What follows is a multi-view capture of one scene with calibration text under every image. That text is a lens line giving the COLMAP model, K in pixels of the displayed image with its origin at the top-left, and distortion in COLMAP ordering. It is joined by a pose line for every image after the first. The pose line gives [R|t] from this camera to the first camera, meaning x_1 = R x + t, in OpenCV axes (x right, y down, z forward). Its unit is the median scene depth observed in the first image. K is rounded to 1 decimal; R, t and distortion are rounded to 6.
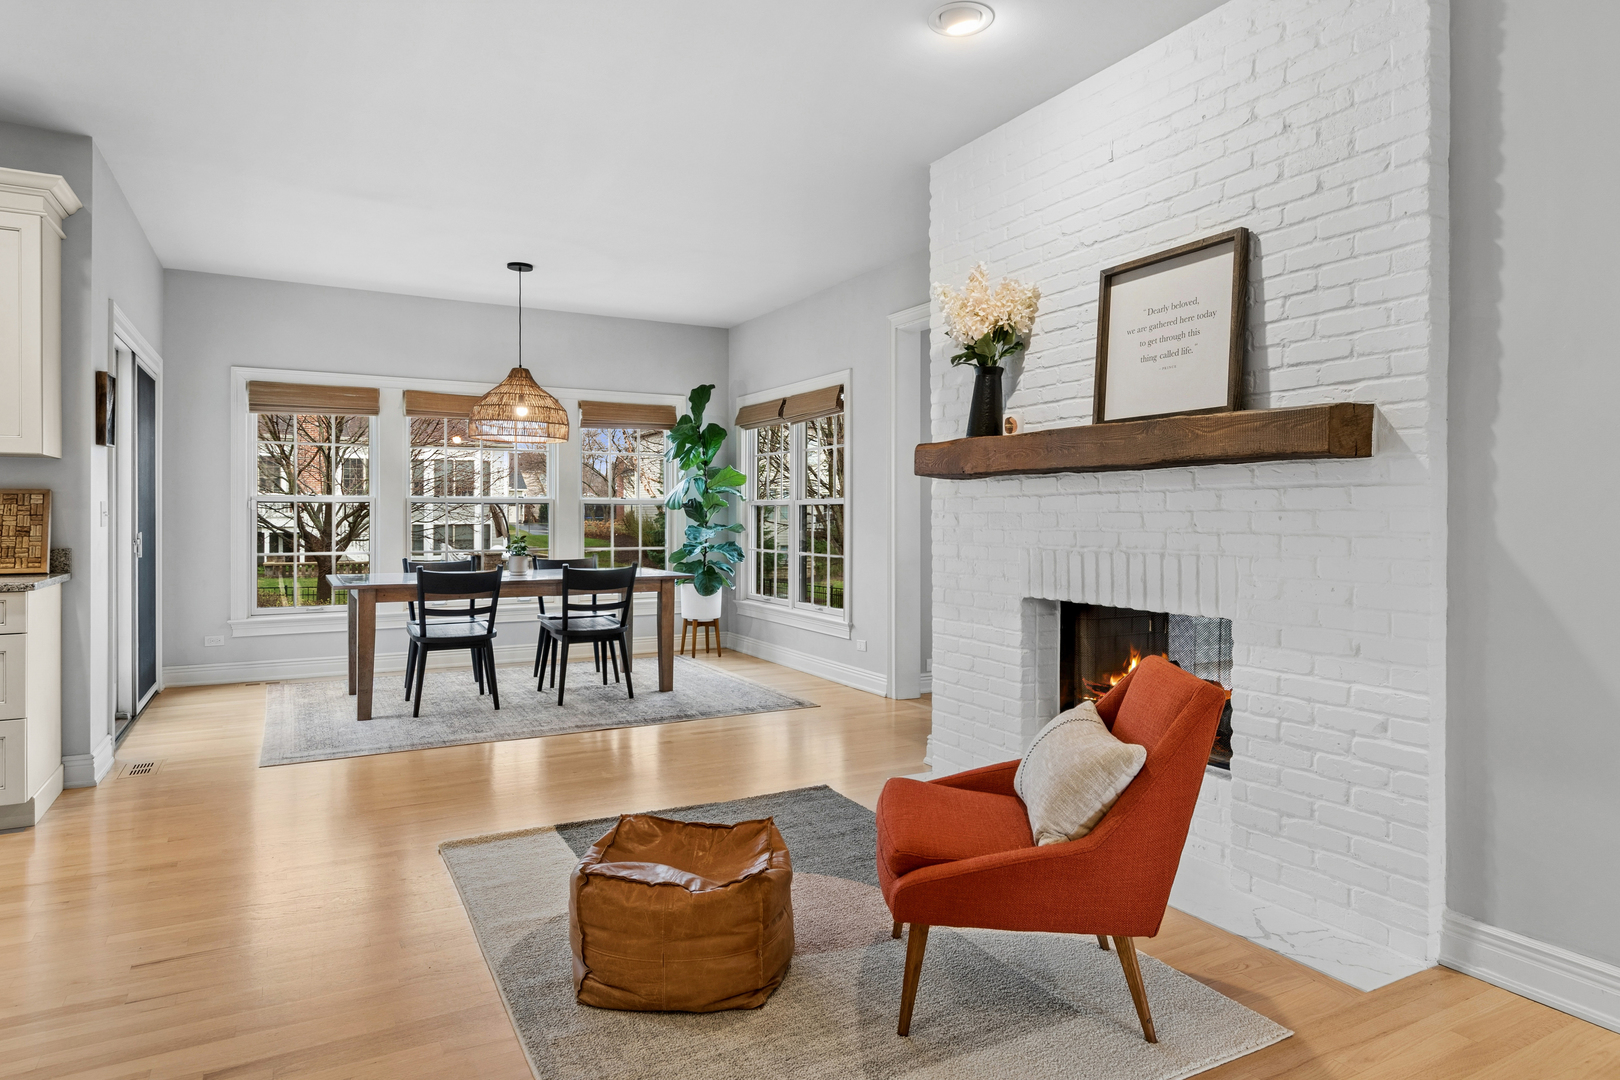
lens RADIAL K [[947.5, 0, 808.6], [0, 947.5, 510.8], [0, 0, 1]] dist [-0.000004, -0.000124]
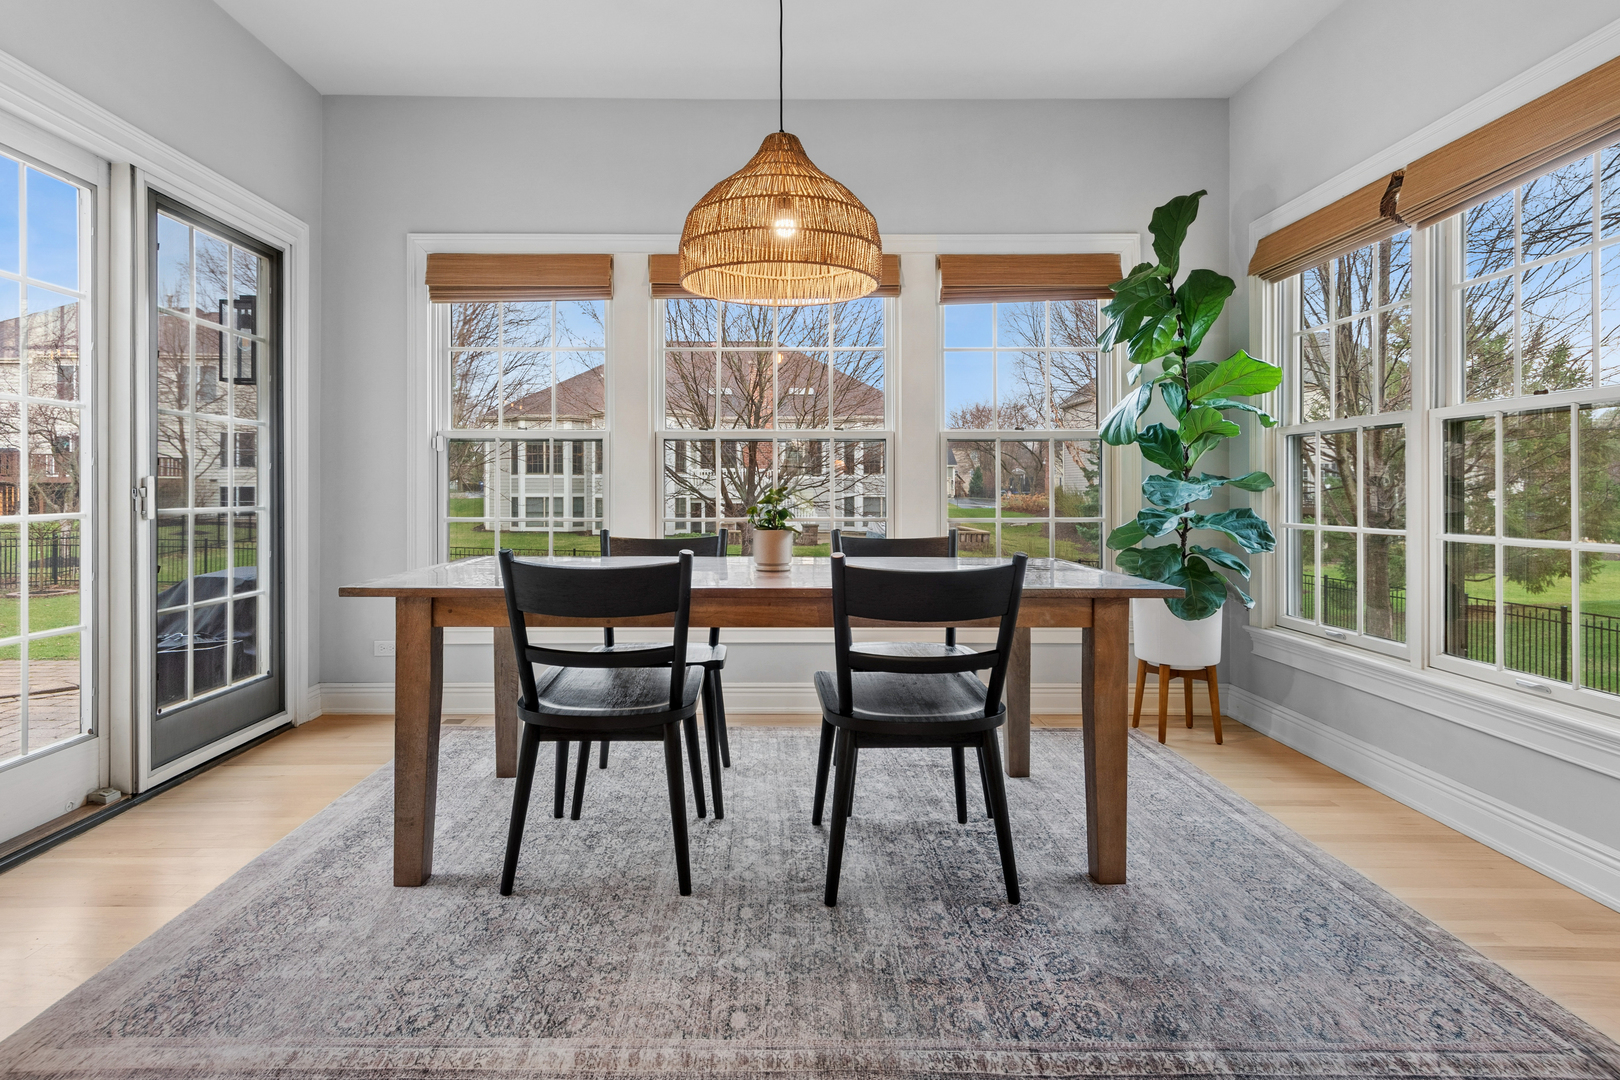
lens RADIAL K [[824.1, 0, 803.5], [0, 824.1, 485.4], [0, 0, 1]] dist [0.028266, 0.000055]
pose [[0.882234, -0.005026, -0.470785, -0.081400], [0.002547, 0.999979, -0.005903, 0.022828], [0.470805, 0.004008, 0.882228, 0.525051]]
